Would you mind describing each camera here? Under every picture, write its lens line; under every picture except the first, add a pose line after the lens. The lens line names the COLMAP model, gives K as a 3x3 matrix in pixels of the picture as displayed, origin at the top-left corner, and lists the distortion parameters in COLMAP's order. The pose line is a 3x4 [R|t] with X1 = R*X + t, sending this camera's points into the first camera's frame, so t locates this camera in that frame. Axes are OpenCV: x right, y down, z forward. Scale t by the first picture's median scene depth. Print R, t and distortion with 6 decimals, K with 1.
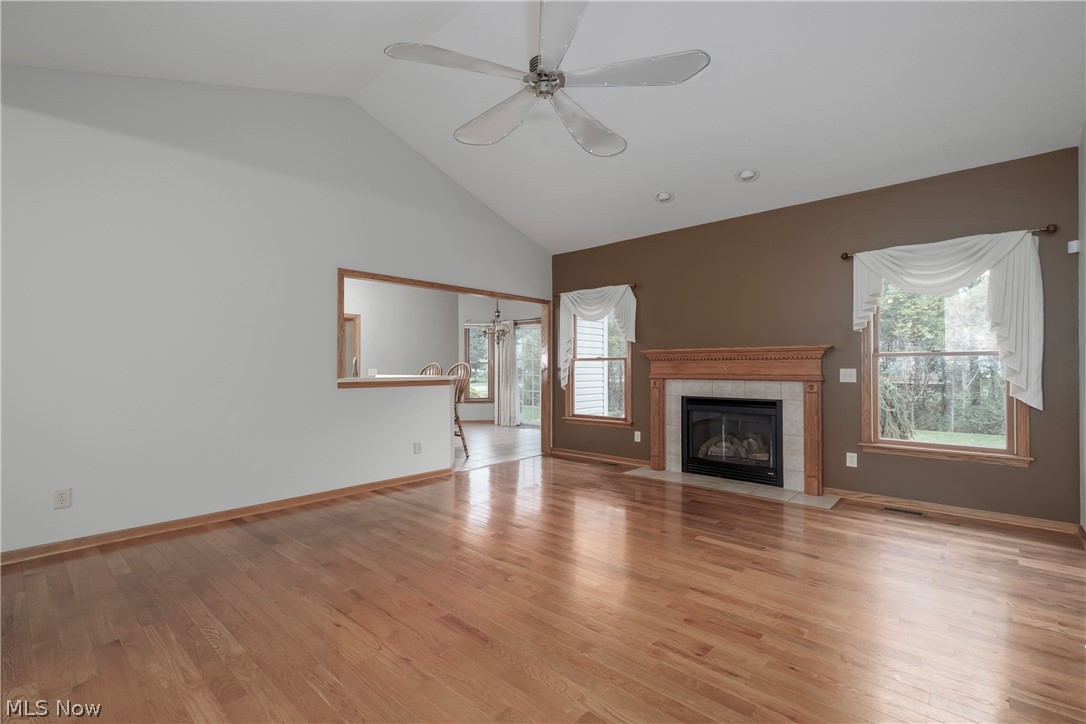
lens RADIAL K [[466.8, 0, 546.2], [0, 466.8, 355.8], [0, 0, 1]] dist [0.014805, -0.006996]
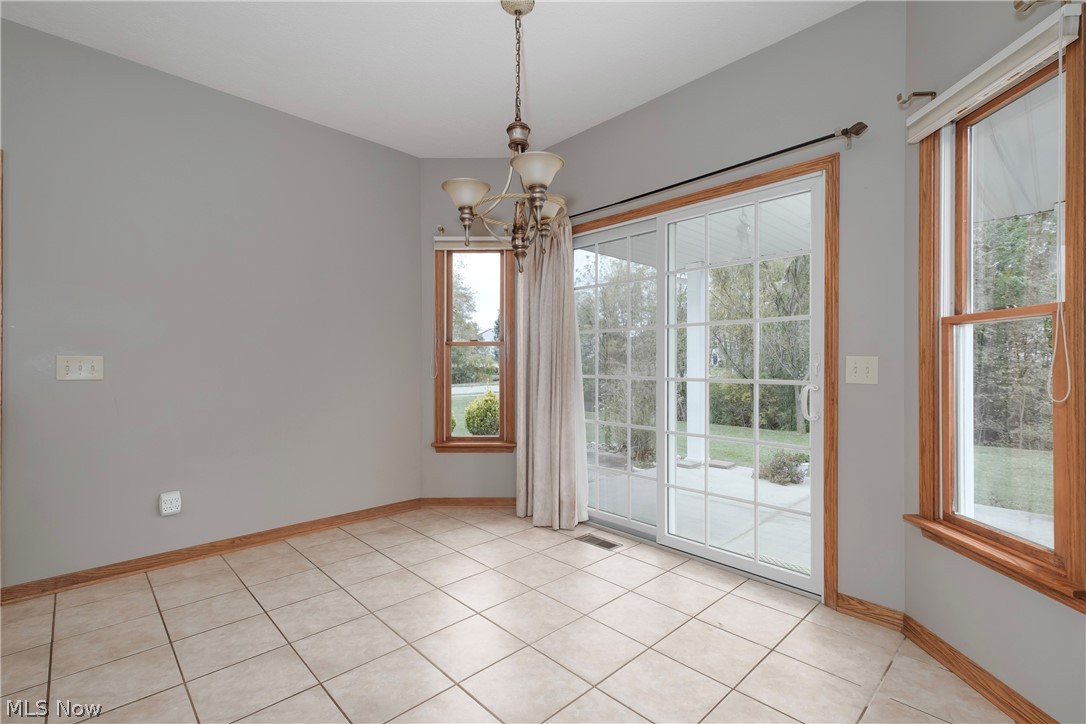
lens RADIAL K [[479.7, 0, 543.0], [0, 479.7, 362.0], [0, 0, 1]] dist [0.015912, -0.008169]
pose [[0.997110, 0.003478, -0.075889, -0.062675], [-0.002249, 0.999865, 0.016269, 0.023768], [0.075936, -0.016051, 0.996984, 0.646963]]
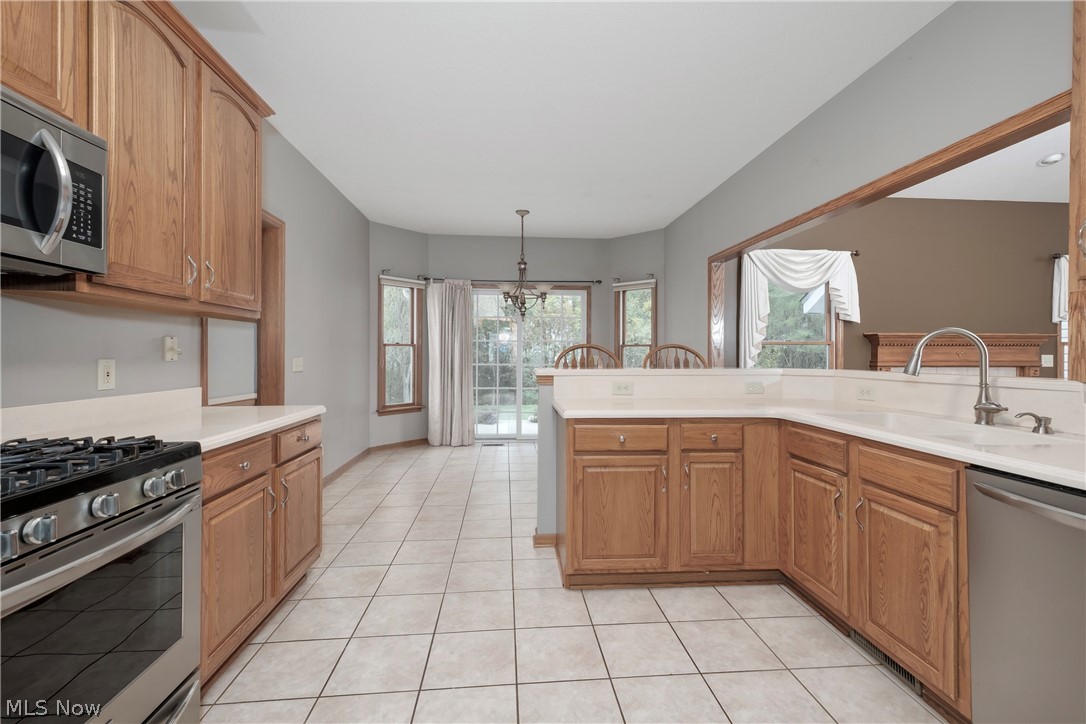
lens RADIAL K [[466.8, 0, 546.2], [0, 466.8, 355.8], [0, 0, 1]] dist [0.014805, -0.006996]
pose [[0.697122, -0.000377, 0.716952, -0.457481], [-0.019318, 0.999627, 0.019309, 0.013643], [-0.716692, -0.027310, 0.696855, 0.473978]]
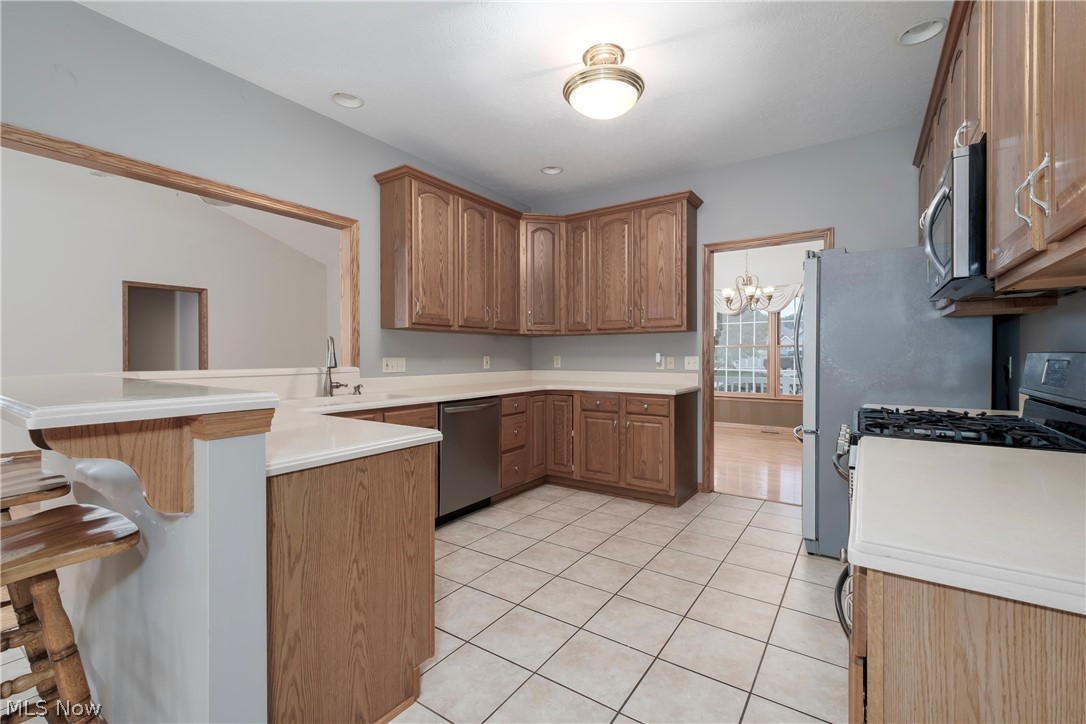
lens RADIAL K [[466.8, 0, 546.2], [0, 466.8, 355.8], [0, 0, 1]] dist [0.014805, -0.006996]
pose [[-0.994104, -0.001583, -0.108424, -0.309286], [0.001074, 0.999701, -0.024436, 0.022404], [0.108430, -0.024409, -0.993804, 0.793101]]
